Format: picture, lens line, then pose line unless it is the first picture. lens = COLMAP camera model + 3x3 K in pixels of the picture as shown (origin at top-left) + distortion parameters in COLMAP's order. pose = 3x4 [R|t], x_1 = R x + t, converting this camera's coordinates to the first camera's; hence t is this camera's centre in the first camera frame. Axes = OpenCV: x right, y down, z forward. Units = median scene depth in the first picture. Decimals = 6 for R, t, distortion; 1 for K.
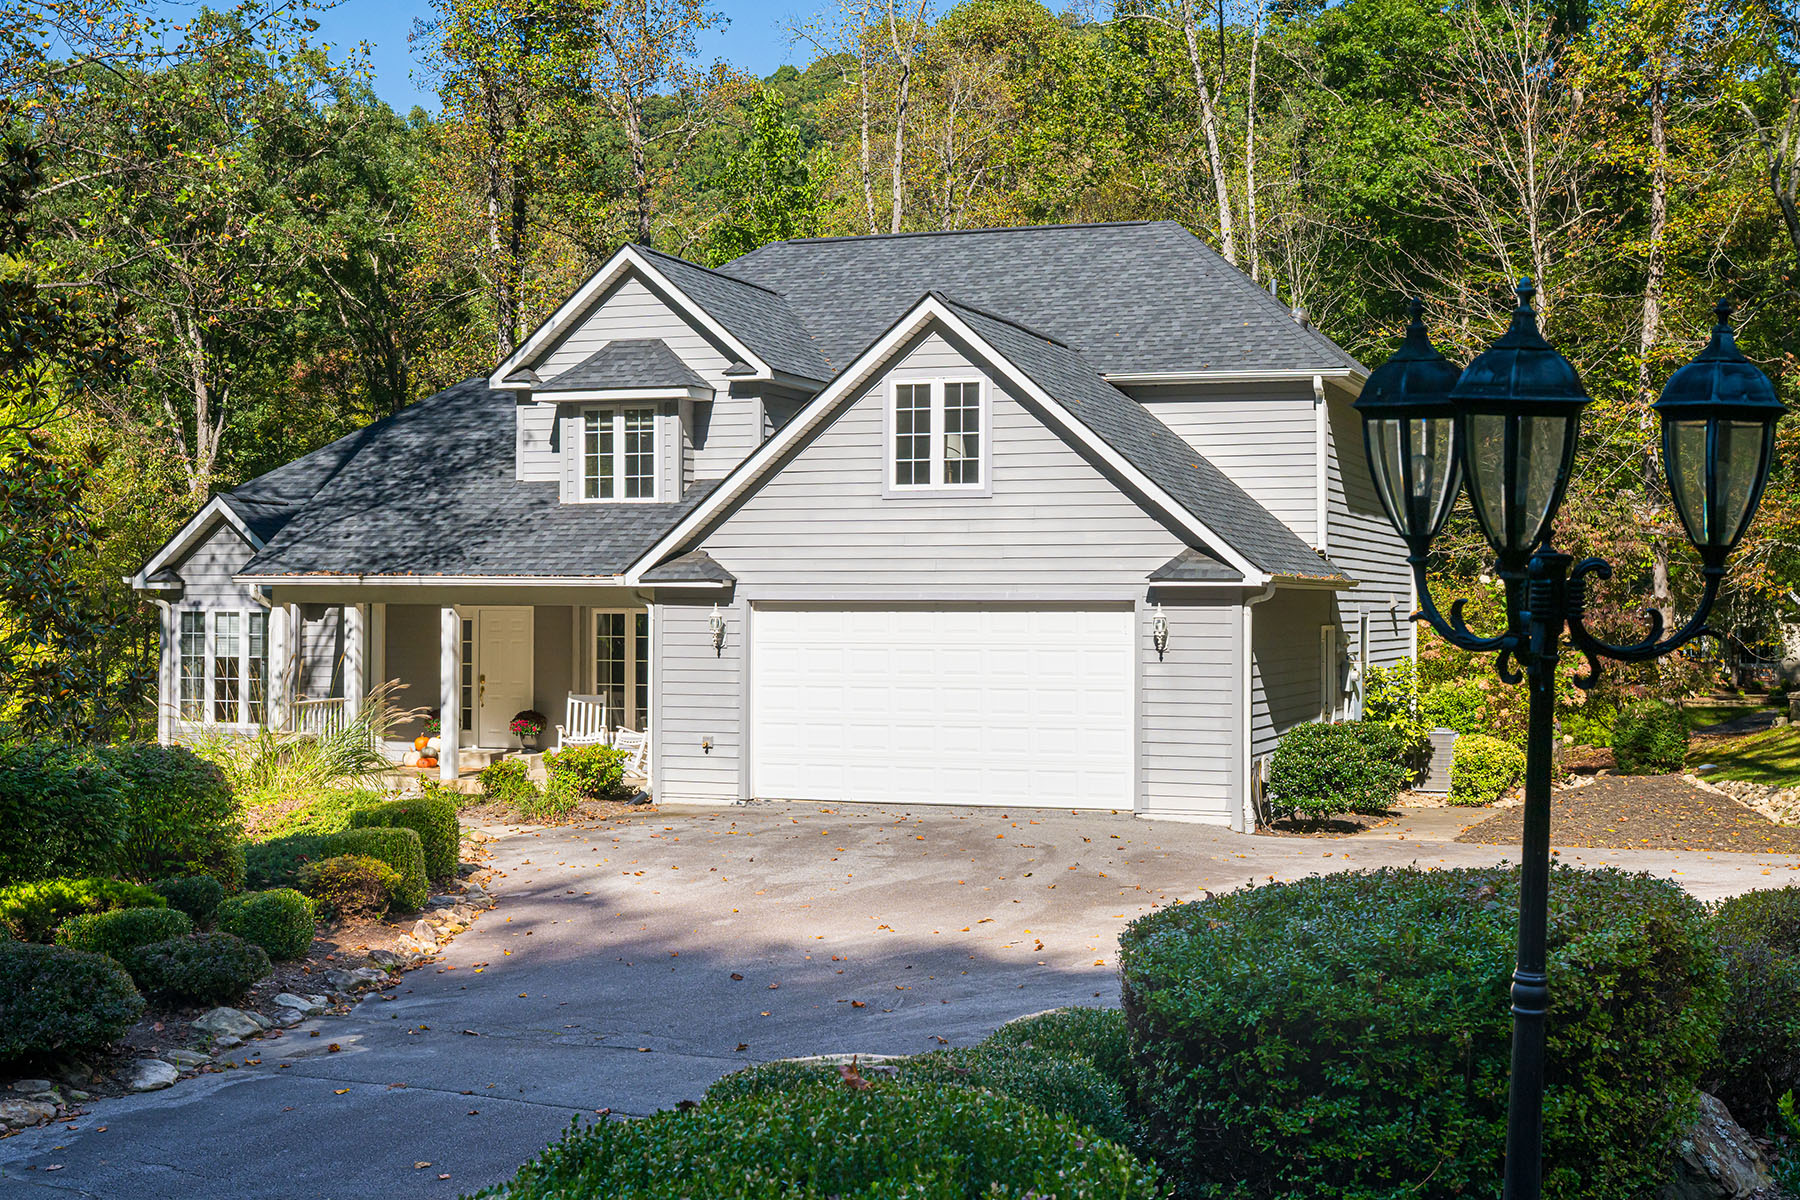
lens RADIAL K [[2146.8, 0, 905.7], [0, 2146.8, 549.2], [0, 0, 1]] dist [0.000634, -0.018520]
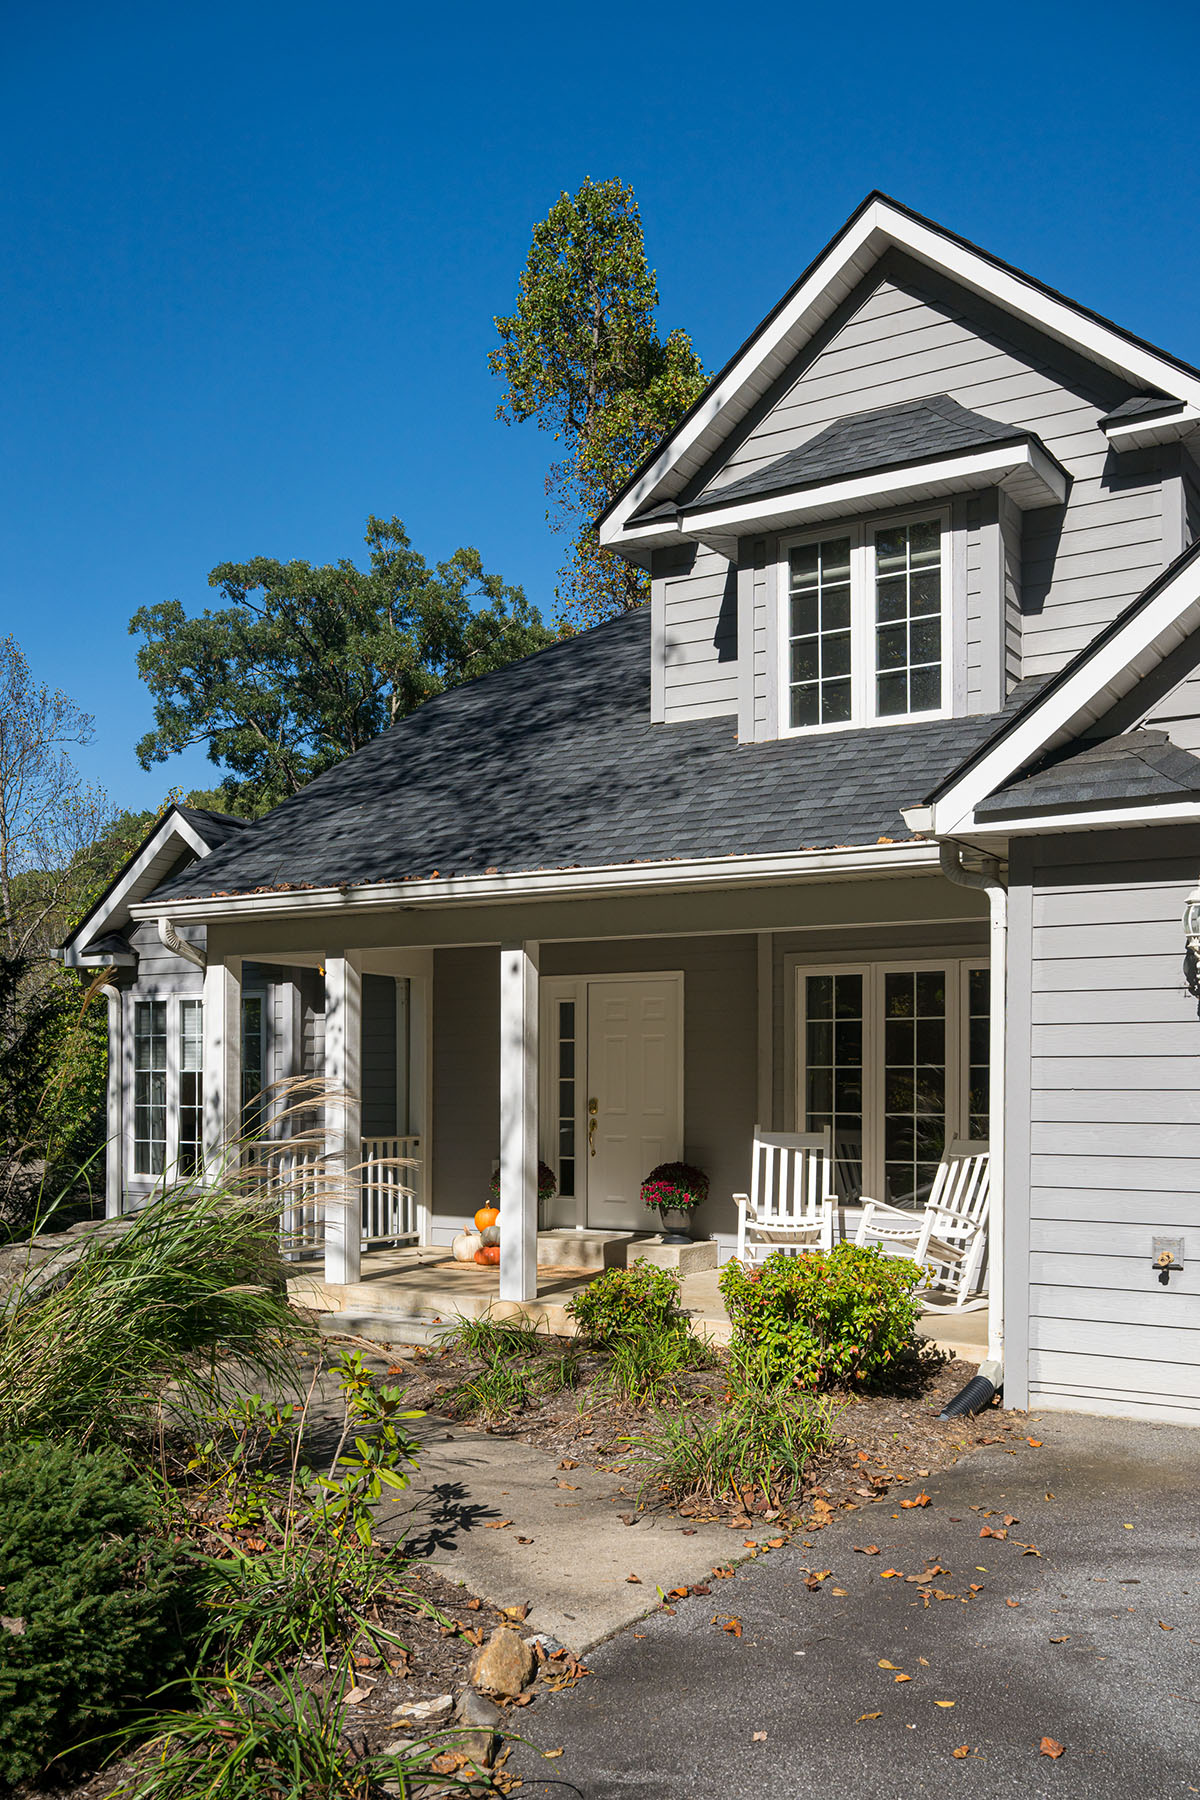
lens RADIAL K [[1488.1, 0, 655.4], [0, 1488.1, 1084.0], [0, 0, 1]] dist [0.000154, 0.008979]
pose [[0.984302, 0.001072, -0.176490, -0.120284], [0.002198, 0.999830, 0.018332, 0.050871], [0.176479, -0.018432, 0.984132, 0.663719]]
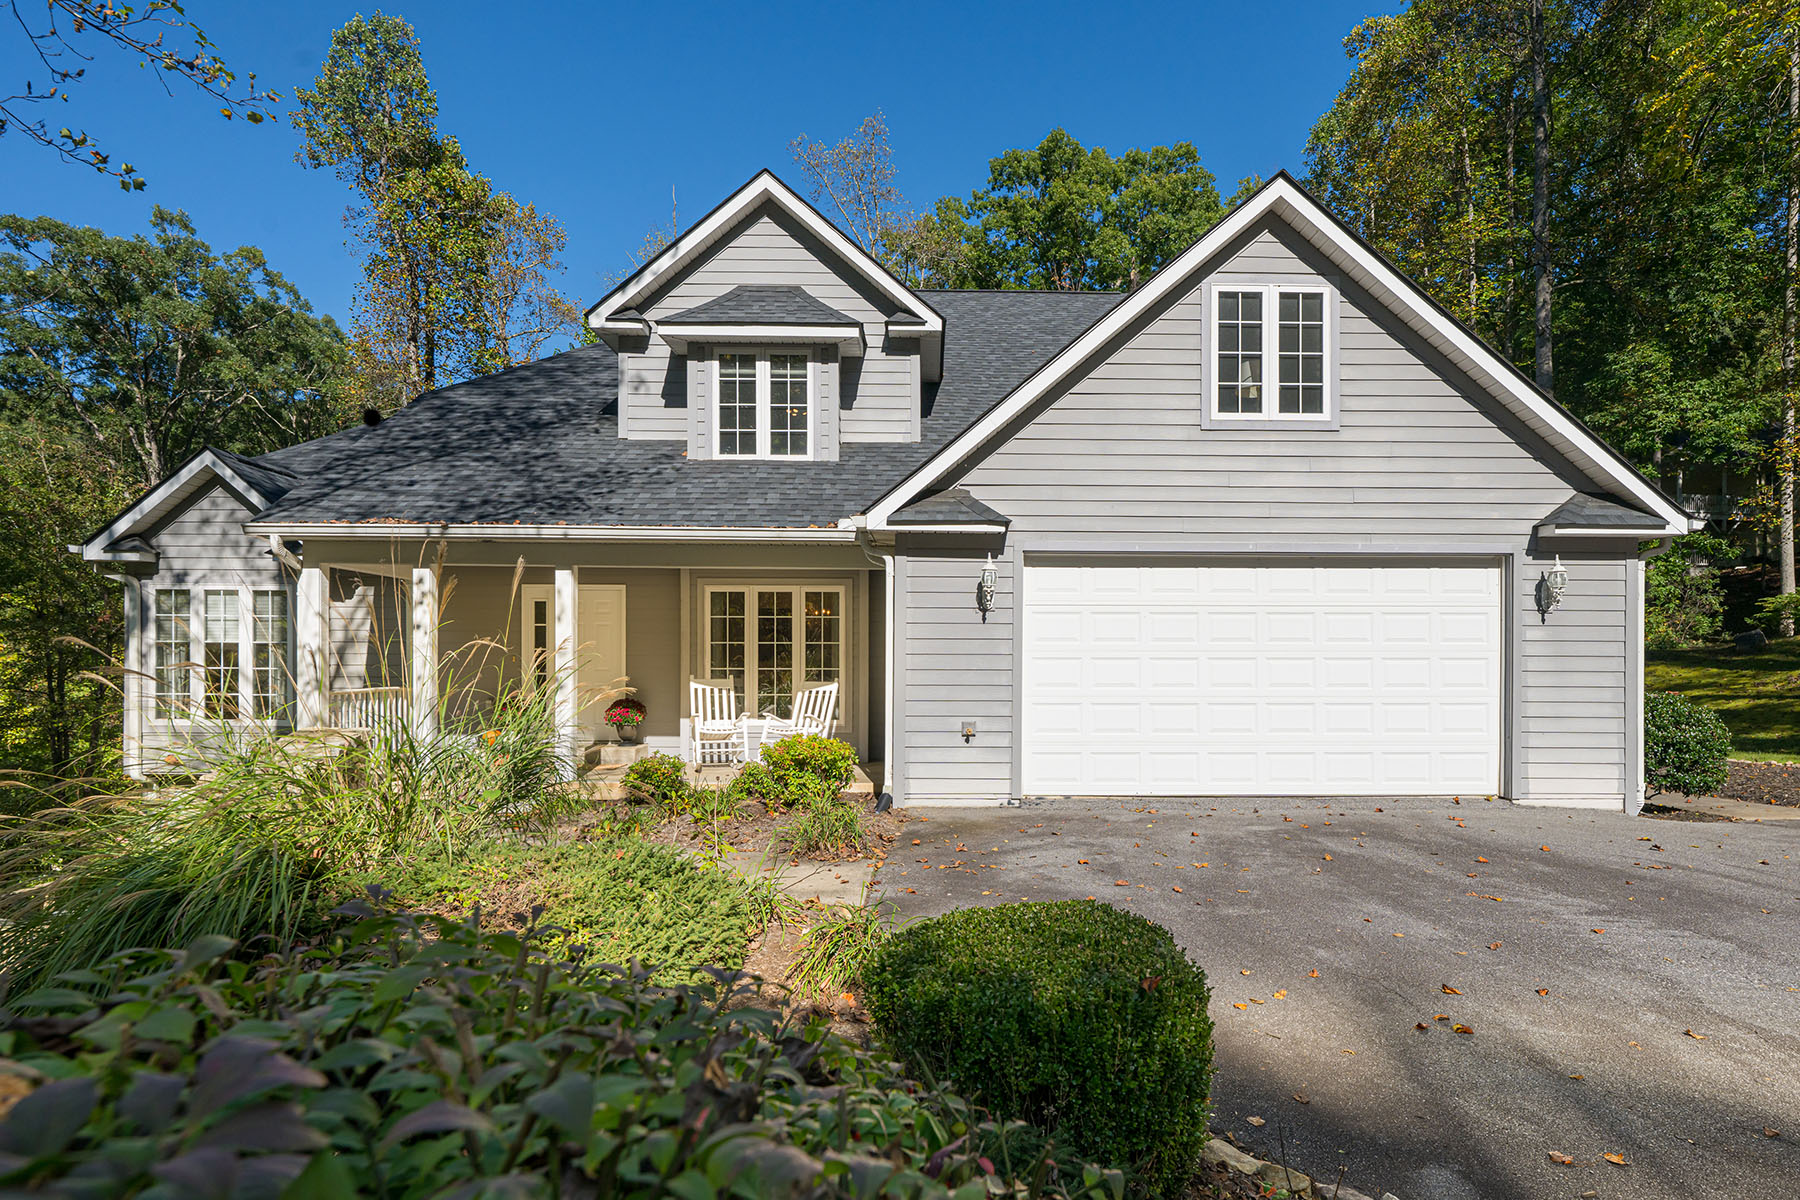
lens RADIAL K [[943.8, 0, 904.1], [0, 943.8, 662.2], [0, 0, 1]] dist [-0.001874, 0.000918]
pose [[0.936270, 0.000910, 0.351279, -0.214866], [-0.010101, 0.999653, 0.024332, 0.051185], [-0.351135, -0.026330, 0.935955, 0.613410]]
